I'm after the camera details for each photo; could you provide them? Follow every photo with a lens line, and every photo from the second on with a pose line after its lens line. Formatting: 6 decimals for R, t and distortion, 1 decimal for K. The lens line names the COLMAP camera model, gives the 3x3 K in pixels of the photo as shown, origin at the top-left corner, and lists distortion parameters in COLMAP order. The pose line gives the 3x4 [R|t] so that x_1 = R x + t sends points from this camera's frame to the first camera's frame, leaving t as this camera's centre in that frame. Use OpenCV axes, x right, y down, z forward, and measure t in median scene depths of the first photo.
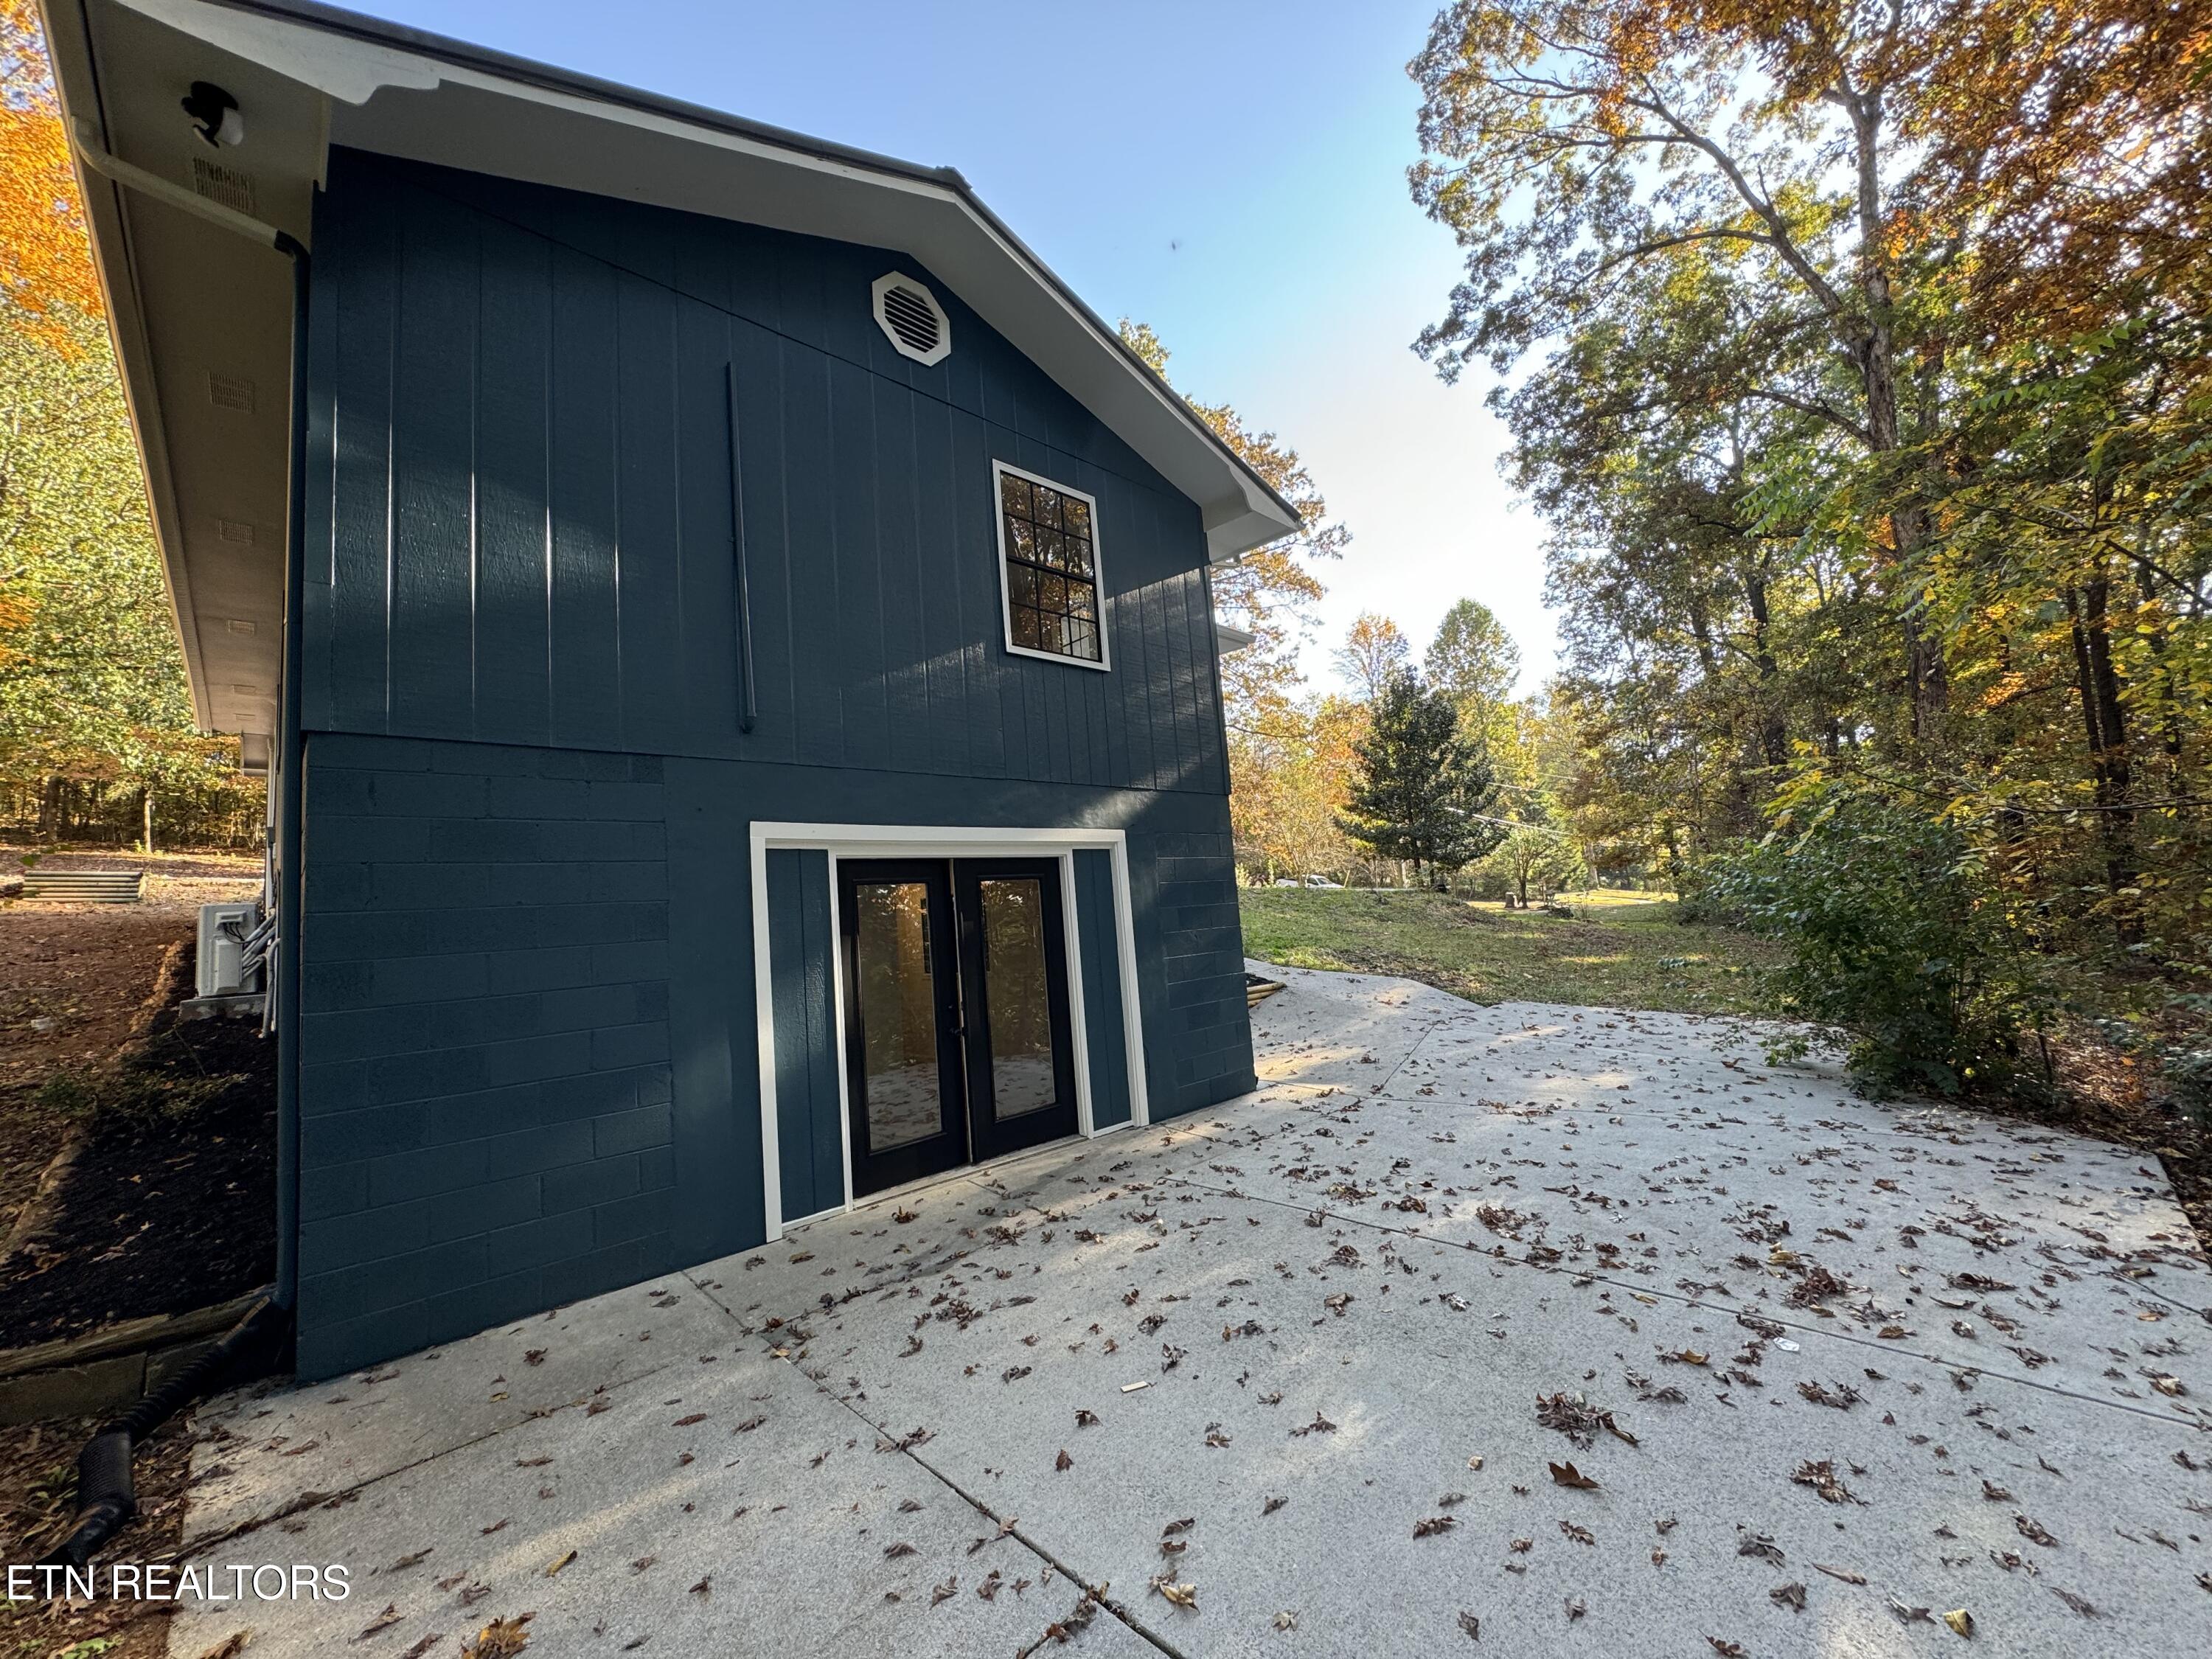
lens RADIAL K [[877.6, 0, 1098.0], [0, 877.6, 832.8], [0, 0, 1]] dist [-0.001274, -0.000022]
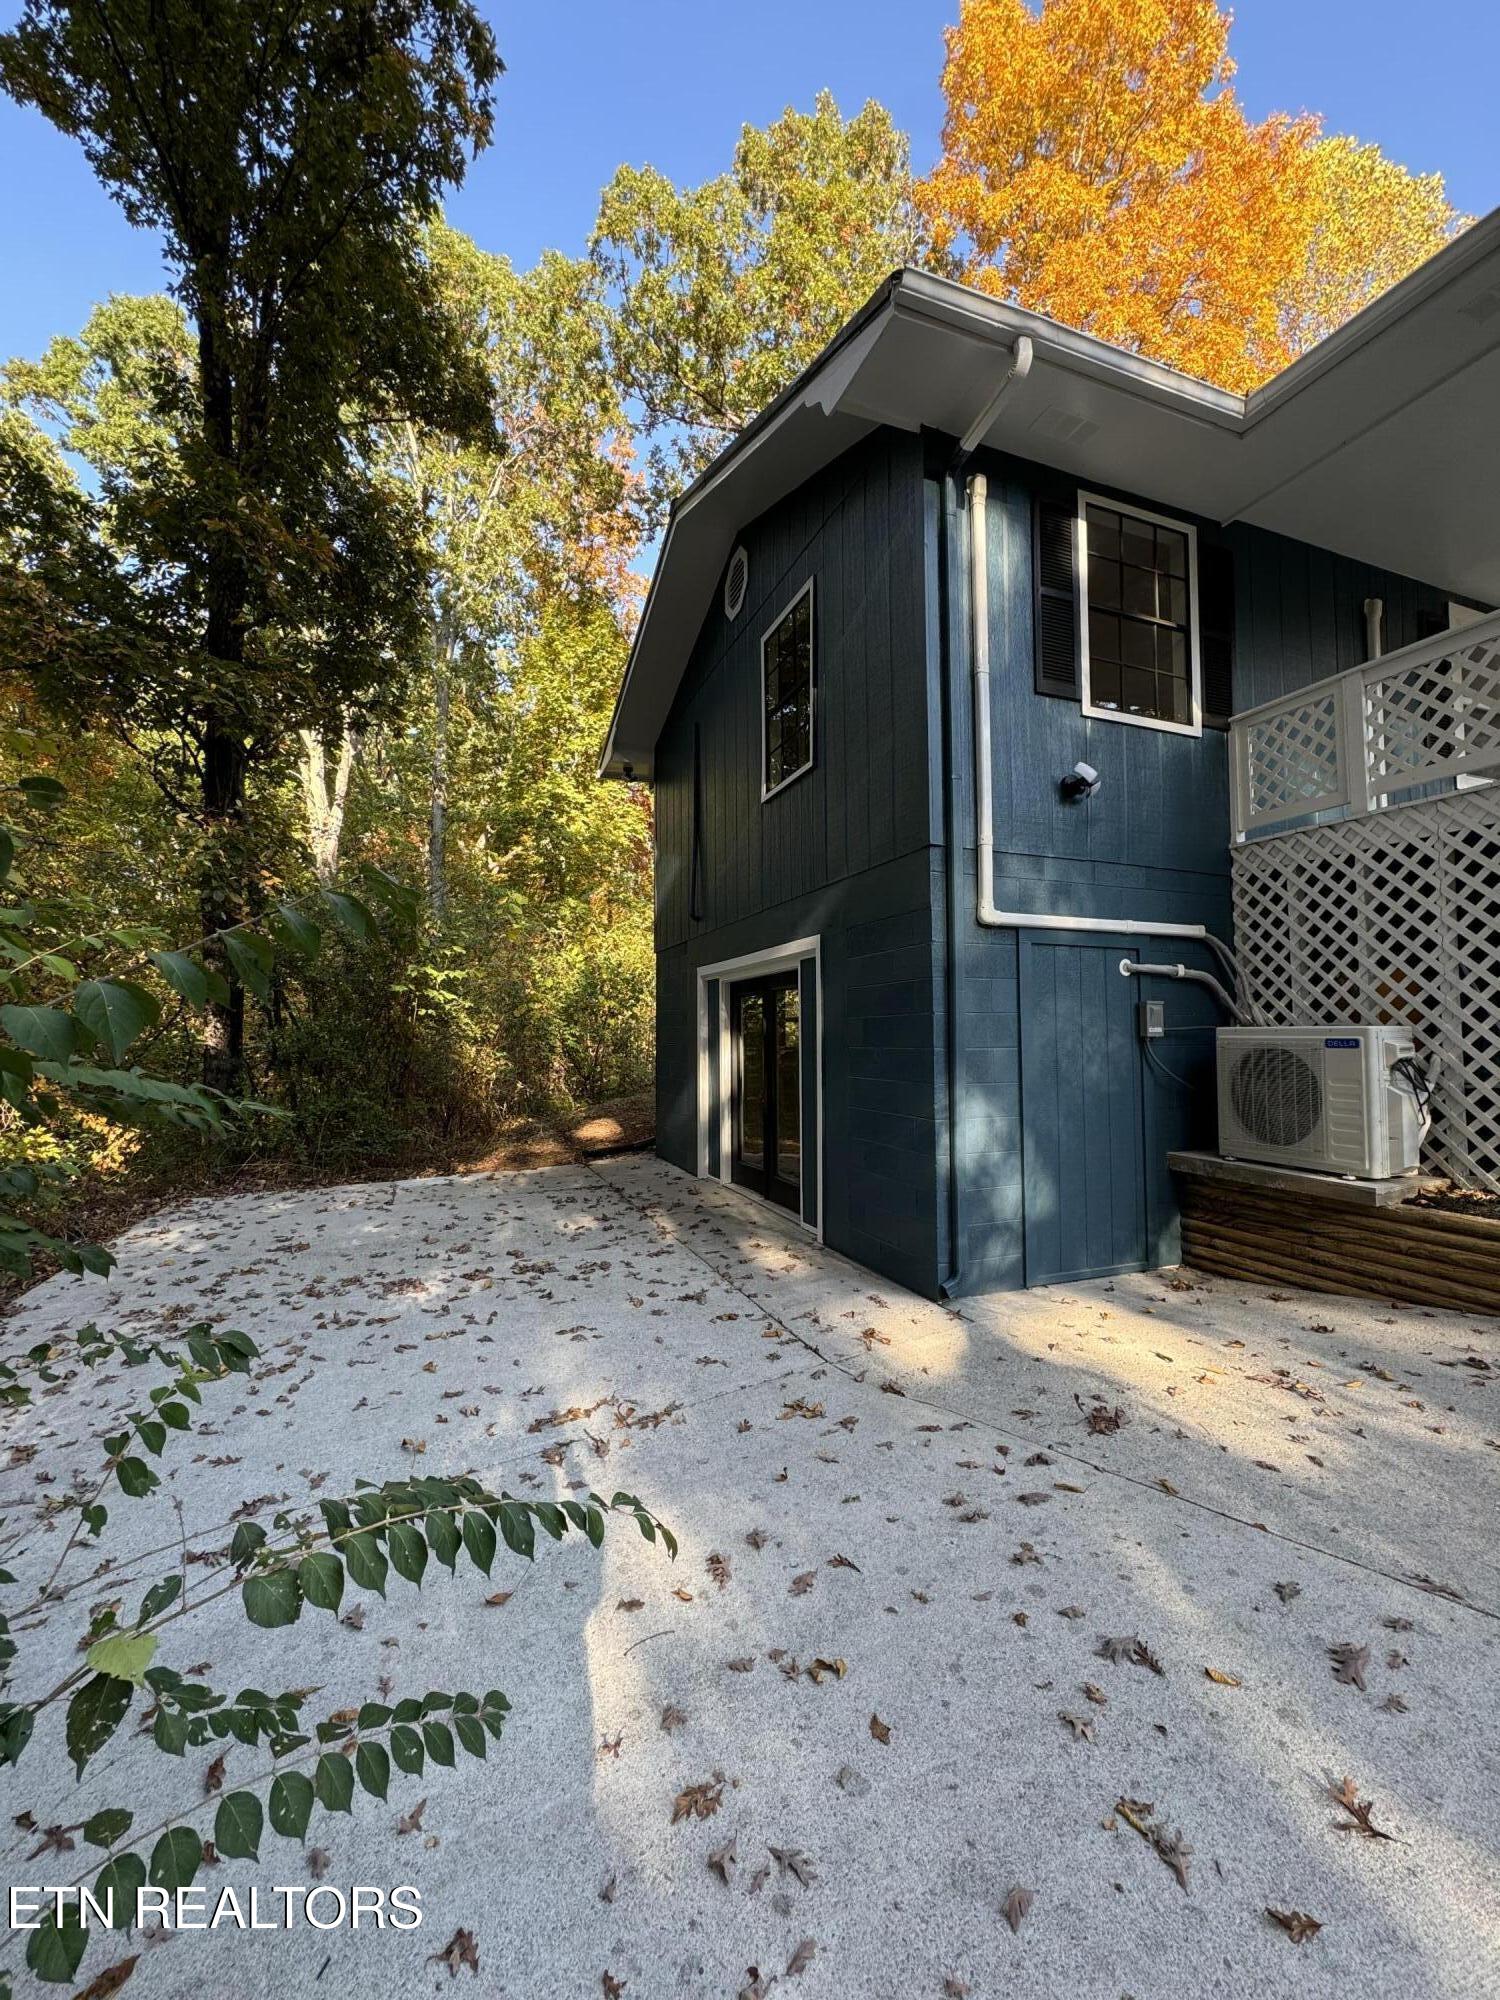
lens RADIAL K [[793.5, 0, 741.4], [0, 793.5, 1002.5], [0, 0, 1]] dist [-0.001274, -0.000022]
pose [[-0.371854, 0.042280, -0.927328, 1.219126], [0.133252, 0.991048, -0.008248, 0.096835], [0.918678, -0.126636, -0.374159, 1.777358]]
